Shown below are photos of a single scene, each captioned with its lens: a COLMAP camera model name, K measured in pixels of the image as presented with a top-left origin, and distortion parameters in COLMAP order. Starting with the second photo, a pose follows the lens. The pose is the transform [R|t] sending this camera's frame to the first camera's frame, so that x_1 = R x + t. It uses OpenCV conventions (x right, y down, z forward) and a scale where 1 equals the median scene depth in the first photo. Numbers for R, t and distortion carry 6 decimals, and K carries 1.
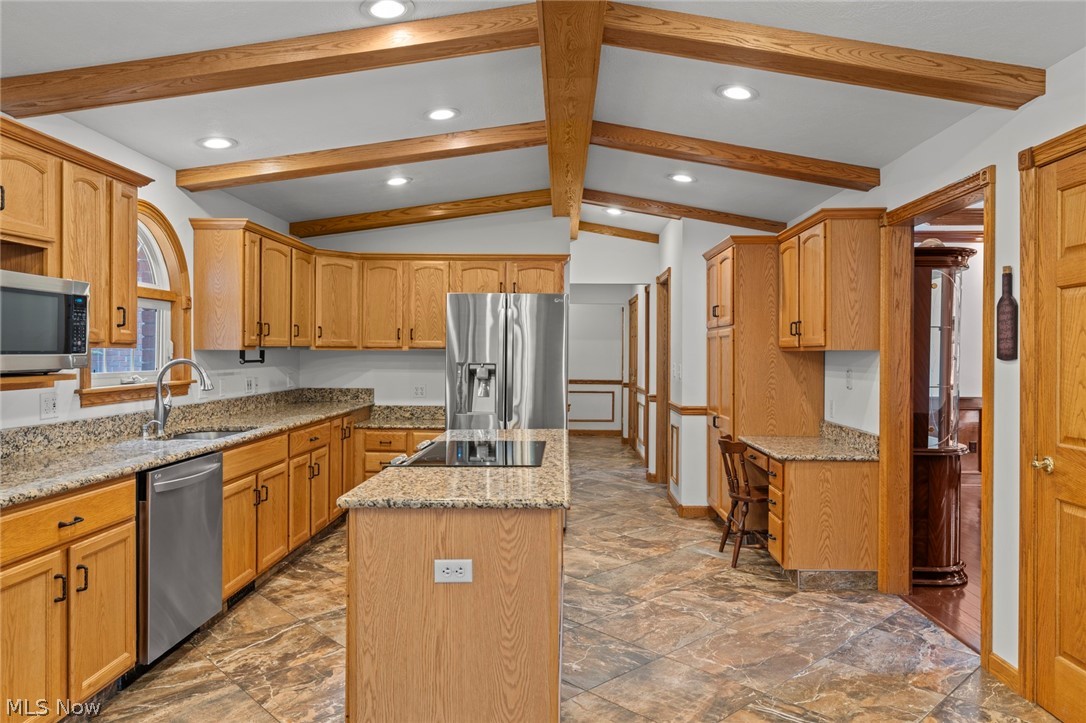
lens RADIAL K [[724.9, 0, 540.8], [0, 724.9, 352.5], [0, 0, 1]] dist [0.001220, 0.000809]
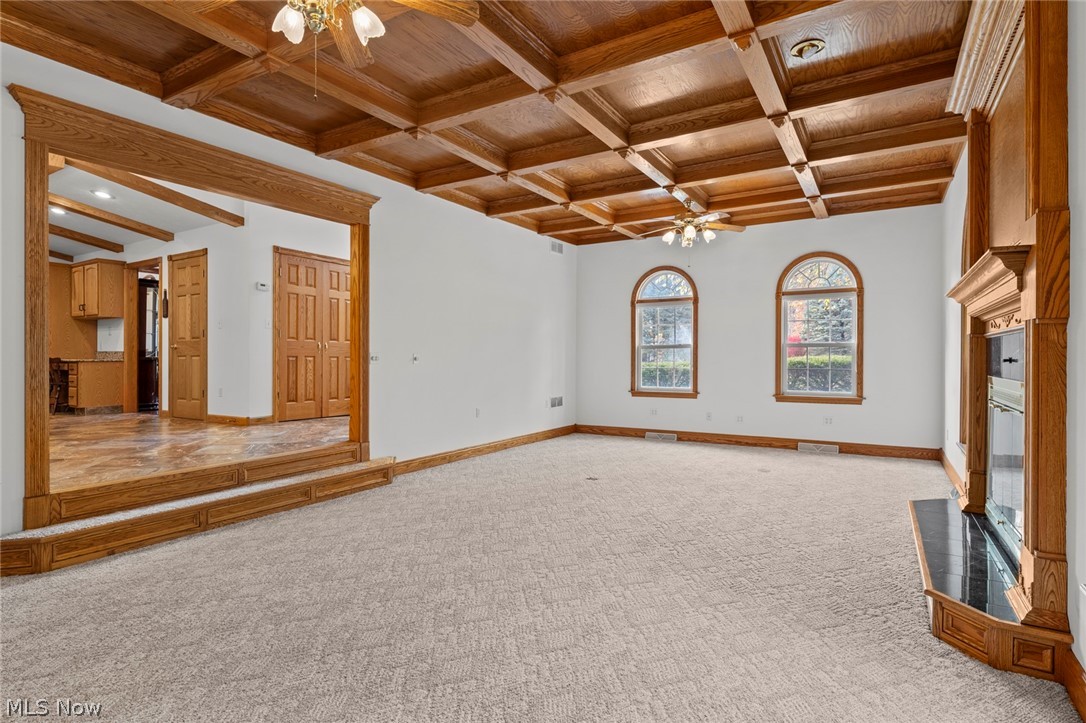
lens RADIAL K [[563.2, 0, 546.8], [0, 563.2, 356.8], [0, 0, 1]] dist [-0.001421, 0.002234]
pose [[0.492638, -0.003092, 0.870229, -0.498773], [0.001388, 0.999995, 0.002767, 0.126946], [-0.870233, -0.000155, 0.492640, -1.211602]]
